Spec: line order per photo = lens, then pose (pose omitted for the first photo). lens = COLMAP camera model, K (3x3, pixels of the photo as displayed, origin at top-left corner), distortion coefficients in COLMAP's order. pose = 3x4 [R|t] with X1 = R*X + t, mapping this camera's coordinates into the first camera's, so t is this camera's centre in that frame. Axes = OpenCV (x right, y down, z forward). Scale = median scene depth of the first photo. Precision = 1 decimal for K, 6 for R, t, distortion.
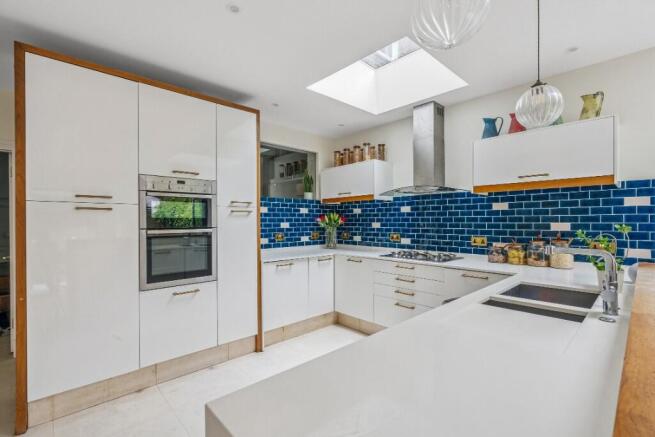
lens RADIAL K [[298.8, 0, 330.1], [0, 298.8, 220.2], [0, 0, 1]] dist [-0.000824, 0.000420]
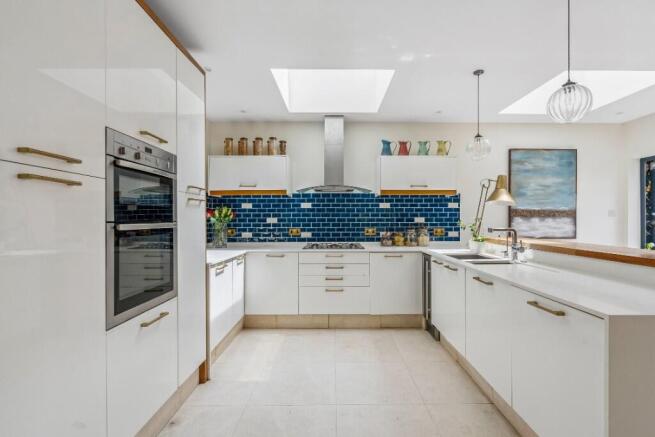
lens RADIAL K [[298.8, 0, 345.9], [0, 298.8, 217.3], [0, 0, 1]] dist [-0.000824, 0.000420]
pose [[0.671281, 0.006510, 0.741175, -0.598405], [-0.000910, 0.999968, -0.007958, 0.019875], [-0.741203, 0.004667, 0.671265, 0.214787]]
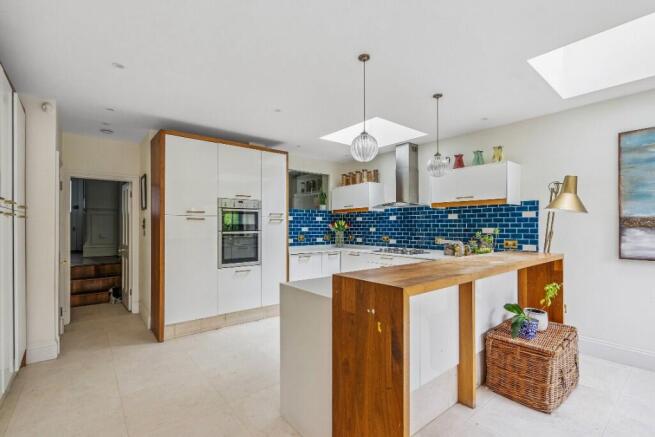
lens RADIAL K [[298.8, 0, 332.1], [0, 298.8, 222.6], [0, 0, 1]] dist [-0.000824, 0.000420]
pose [[0.998134, 0.001688, -0.061037, 0.077945], [-0.002358, 0.999938, -0.010896, -0.000152], [0.061015, 0.011019, 0.998076, -0.497017]]
